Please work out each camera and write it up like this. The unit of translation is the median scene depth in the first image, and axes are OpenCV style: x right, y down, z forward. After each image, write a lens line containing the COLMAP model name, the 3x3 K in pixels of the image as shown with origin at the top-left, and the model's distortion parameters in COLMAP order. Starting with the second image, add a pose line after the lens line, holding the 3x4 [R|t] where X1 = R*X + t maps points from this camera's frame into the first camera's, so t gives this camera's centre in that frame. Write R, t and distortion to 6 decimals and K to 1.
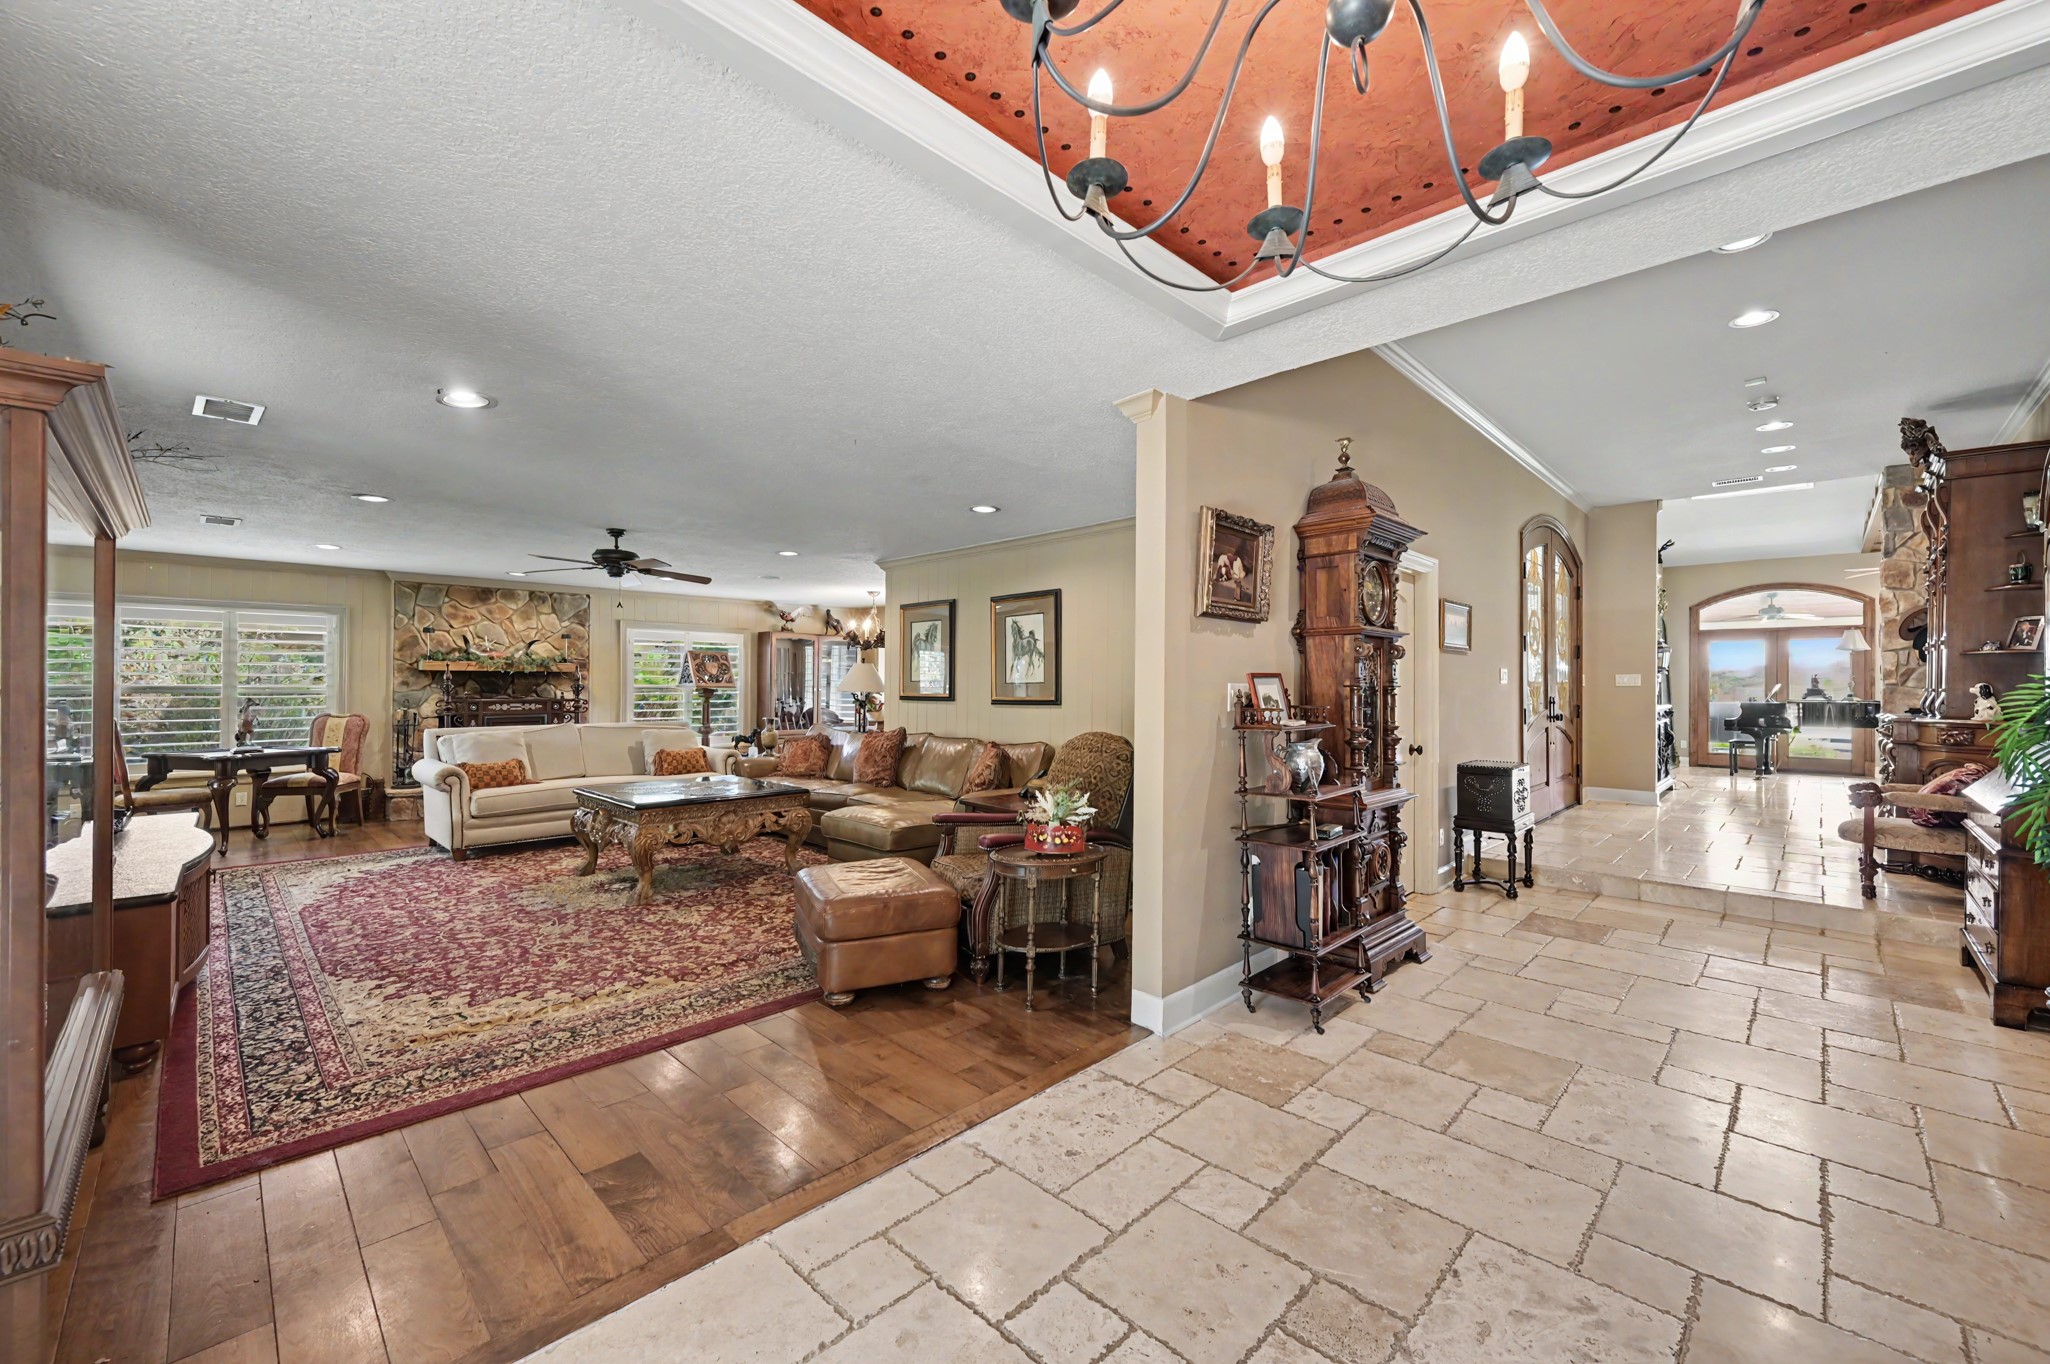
lens RADIAL K [[815.7, 0, 1022.9], [0, 815.7, 682.9], [0, 0, 1]] dist [-0.001465, 0.000292]
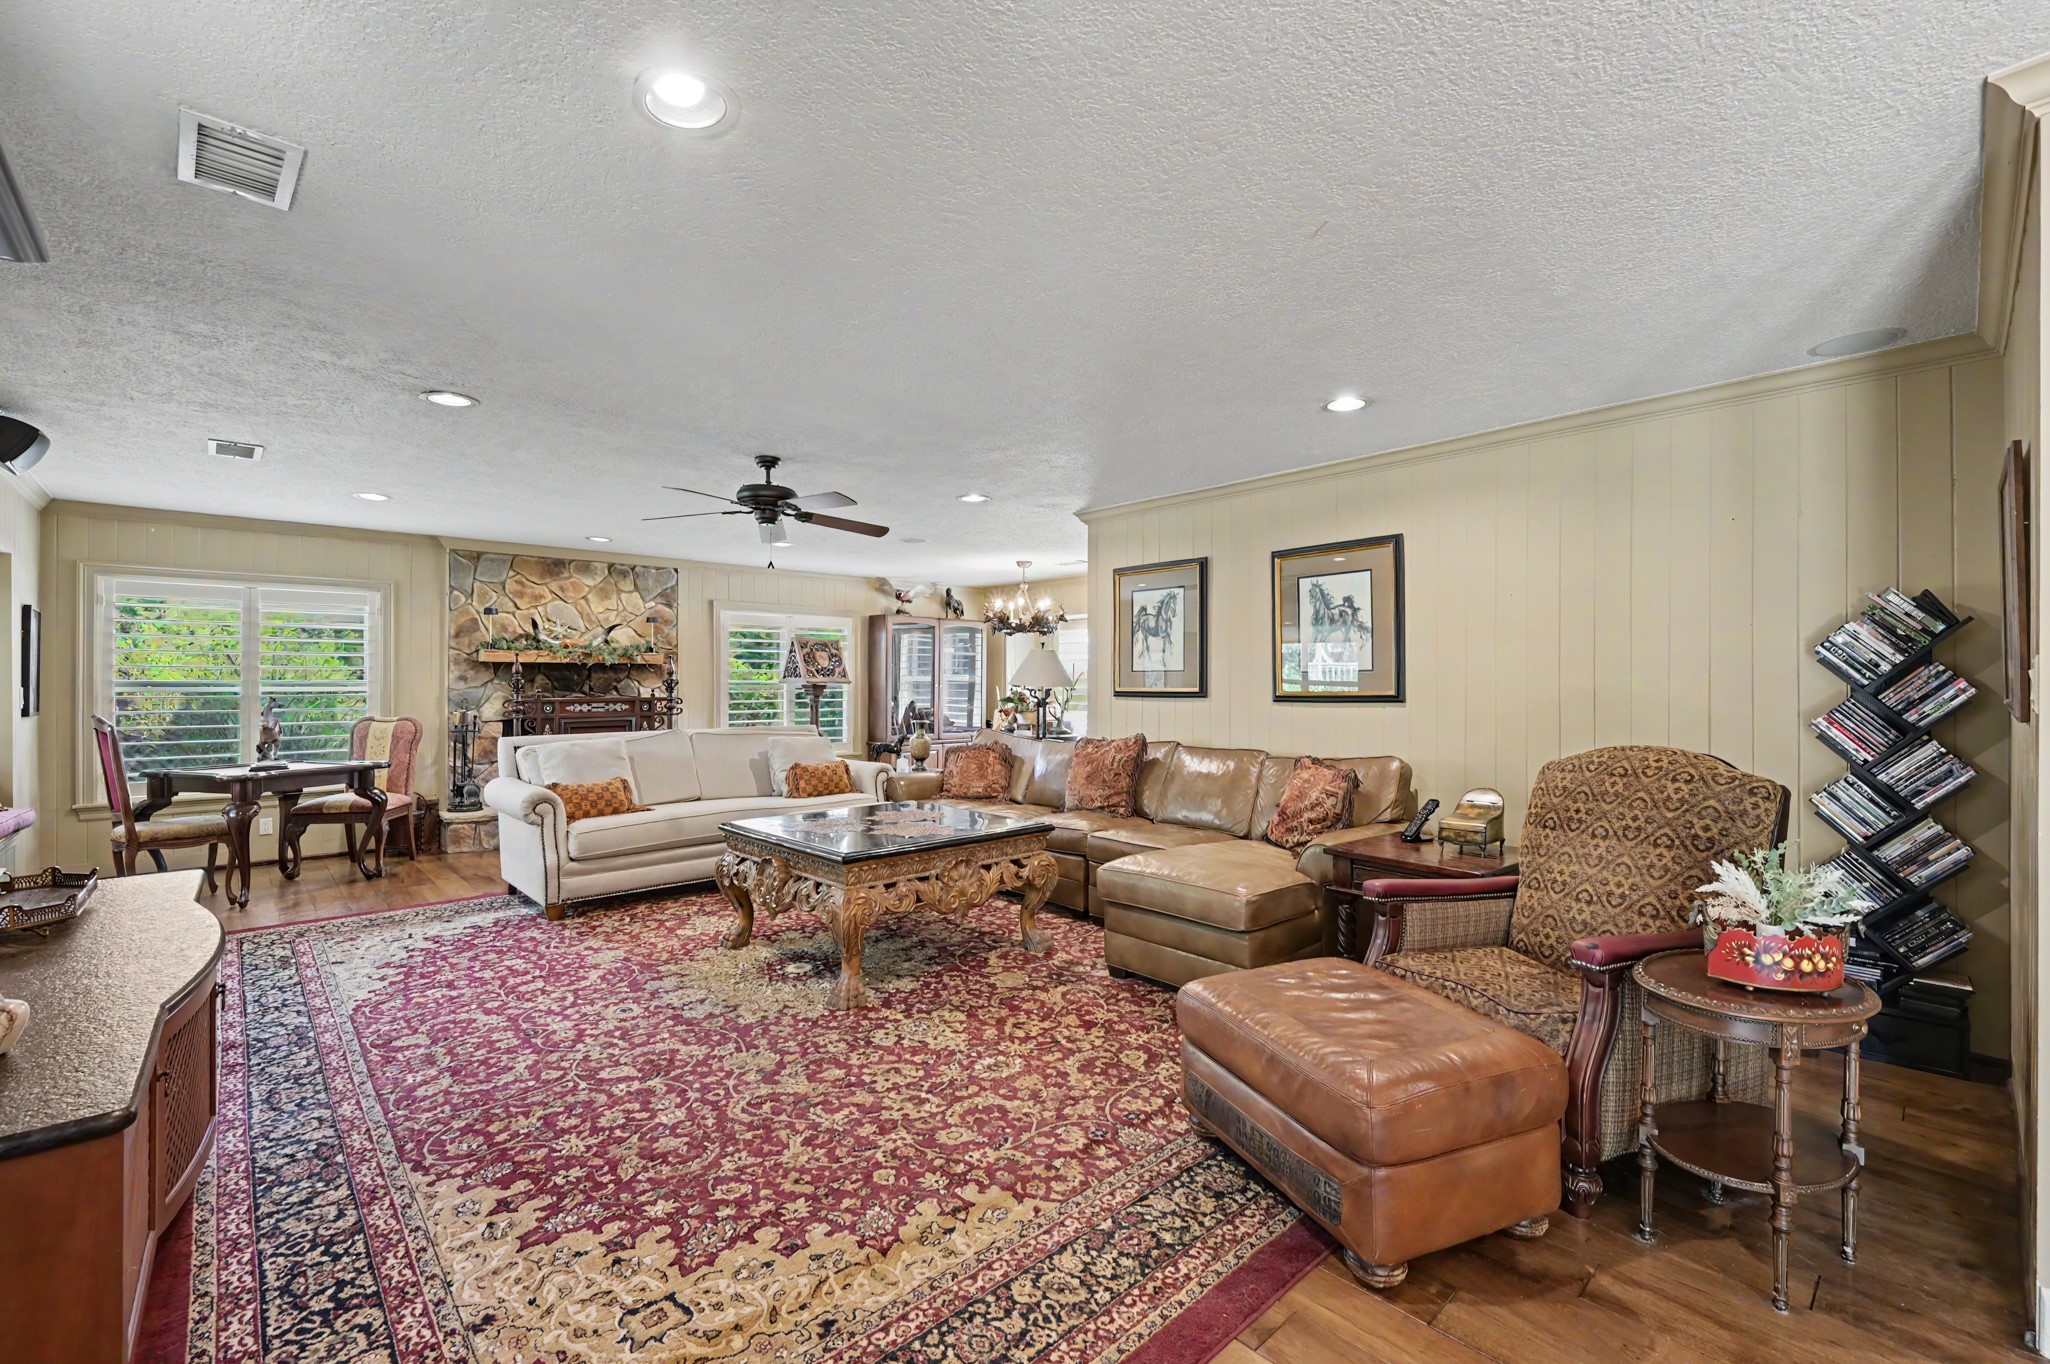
lens RADIAL K [[877.4, 0, 1028.1], [0, 877.4, 684.0], [0, 0, 1]] dist [0.001474, -0.000967]
pose [[0.998802, -0.004479, -0.048728, -0.222528], [0.004639, 0.999984, 0.003171, 0.007577], [0.048713, -0.003394, 0.998807, 0.231814]]
